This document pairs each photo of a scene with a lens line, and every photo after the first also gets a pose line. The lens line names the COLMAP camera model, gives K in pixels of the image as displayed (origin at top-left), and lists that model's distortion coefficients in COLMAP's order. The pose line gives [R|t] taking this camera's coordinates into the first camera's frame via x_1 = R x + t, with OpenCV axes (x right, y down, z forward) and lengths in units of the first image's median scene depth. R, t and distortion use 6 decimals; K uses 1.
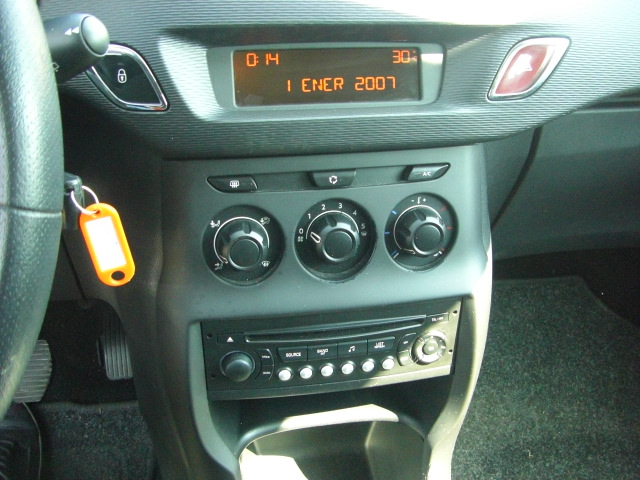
lens RADIAL K [[712.6, 0, 325.7], [0, 712.6, 235.5], [0, 0, 1]] dist [-0.120674, 0.000000]
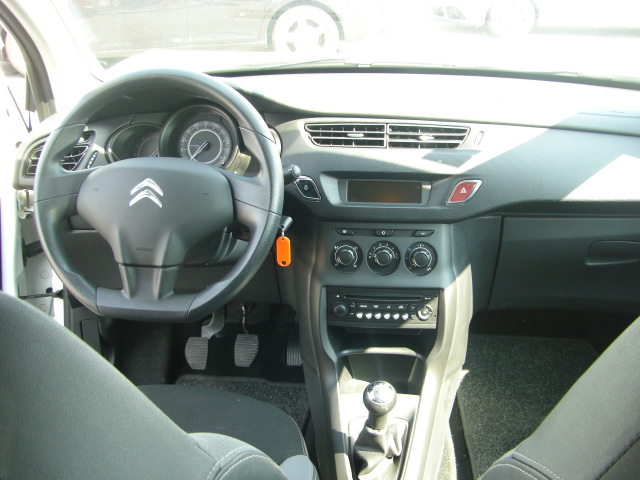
lens RADIAL K [[712.6, 0, 321.0], [0, 712.6, 241.2], [0, 0, 1]] dist [-0.120674, 0.000000]
pose [[0.953957, 0.057856, -0.294312, 0.526293], [-0.117326, 0.975016, -0.188622, 0.437369], [0.276046, 0.214468, 0.936911, -1.367660]]
